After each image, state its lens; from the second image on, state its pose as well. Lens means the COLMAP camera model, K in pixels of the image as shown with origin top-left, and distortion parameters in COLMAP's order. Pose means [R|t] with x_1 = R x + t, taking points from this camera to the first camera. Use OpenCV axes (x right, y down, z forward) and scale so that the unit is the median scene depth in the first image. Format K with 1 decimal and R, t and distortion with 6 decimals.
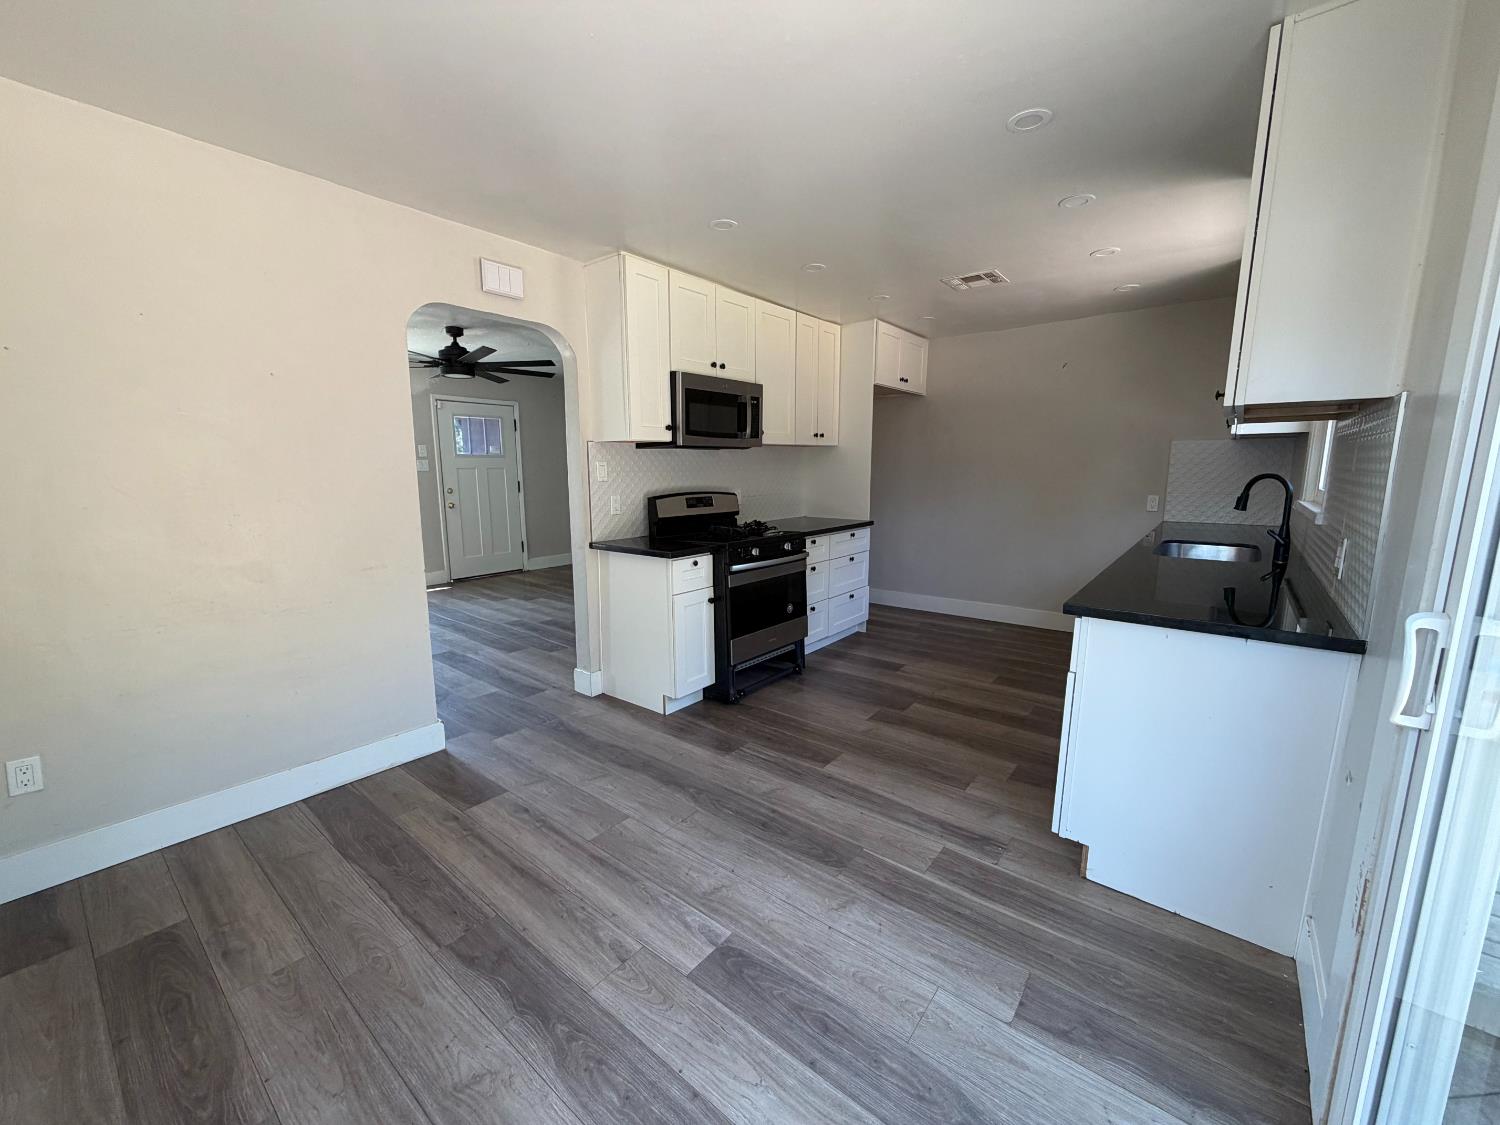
lens RADIAL K [[600.1, 0, 746.8], [0, 600.1, 564.3], [0, 0, 1]] dist [0.001178, 0.000021]
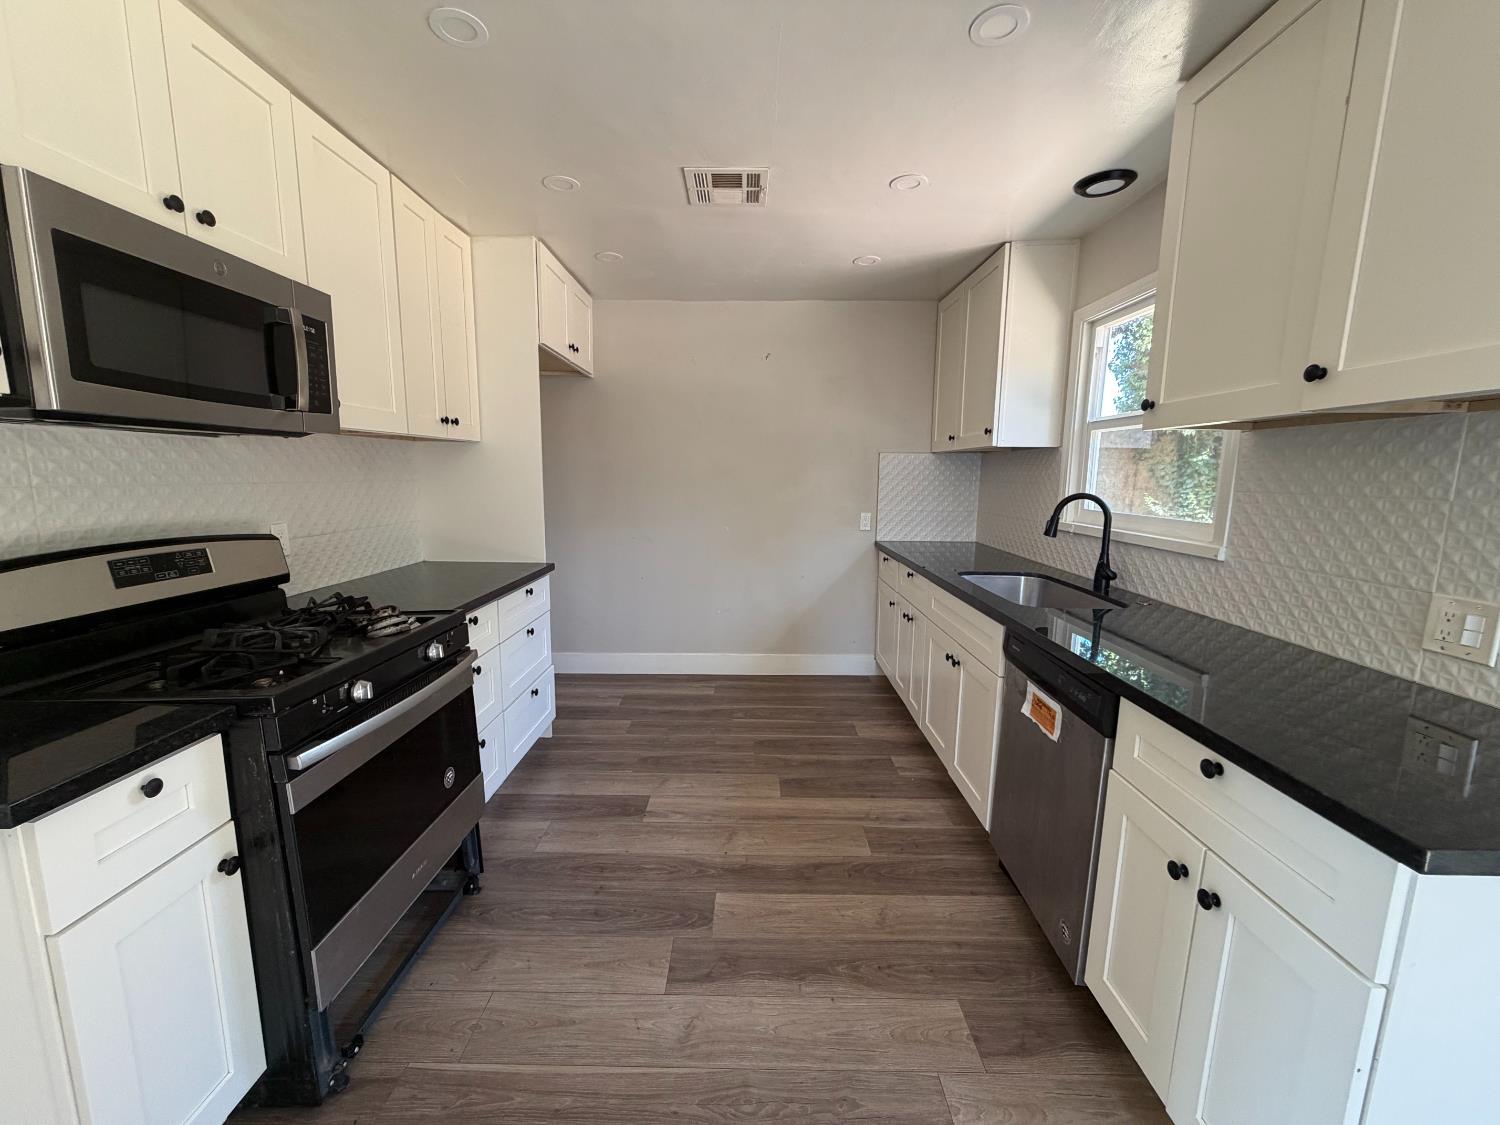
lens RADIAL K [[600.1, 0, 746.8], [0, 600.1, 564.3], [0, 0, 1]] dist [0.001178, 0.000021]
pose [[0.785145, -0.079245, 0.614221, -0.020560], [0.086094, 0.996116, 0.018463, -0.078790], [-0.613299, 0.038384, 0.788918, 0.456255]]
